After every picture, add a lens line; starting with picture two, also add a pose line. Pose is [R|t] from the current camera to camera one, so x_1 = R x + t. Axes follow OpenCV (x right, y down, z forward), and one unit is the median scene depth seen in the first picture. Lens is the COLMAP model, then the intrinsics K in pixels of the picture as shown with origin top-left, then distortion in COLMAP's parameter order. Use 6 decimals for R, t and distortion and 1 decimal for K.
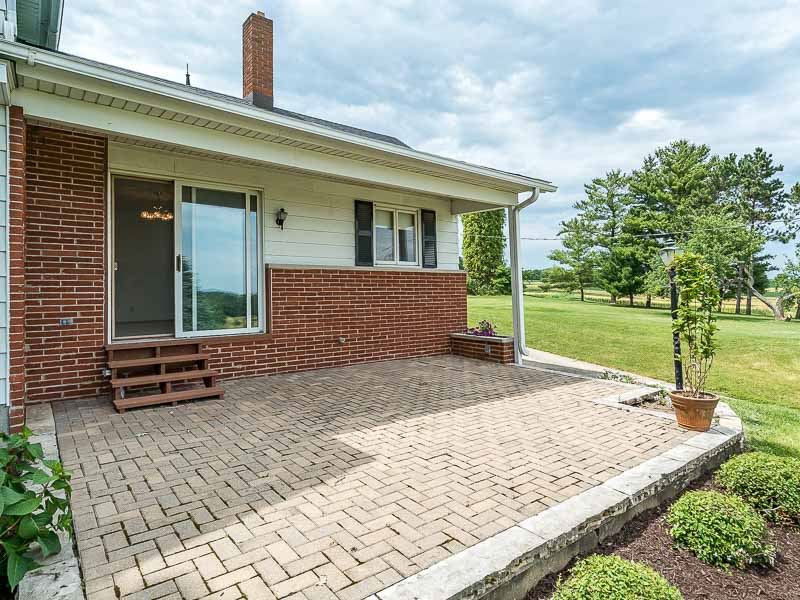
lens RADIAL K [[464.0, 0, 400.0], [0, 464.0, 276.1], [0, 0, 1]] dist [0.016242, -0.001385]
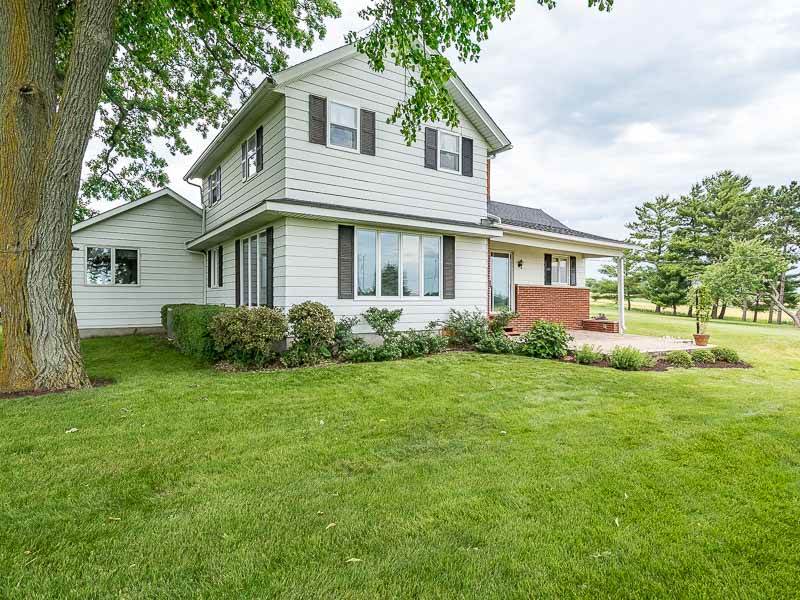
lens RADIAL K [[464.0, 0, 401.6], [0, 464.0, 304.6], [0, 0, 1]] dist [0.016242, -0.001385]
pose [[0.997699, 0.019591, -0.064909, -0.122858], [-0.016715, 0.998867, 0.044560, -0.003171], [0.065708, -0.043373, 0.996896, -0.234109]]
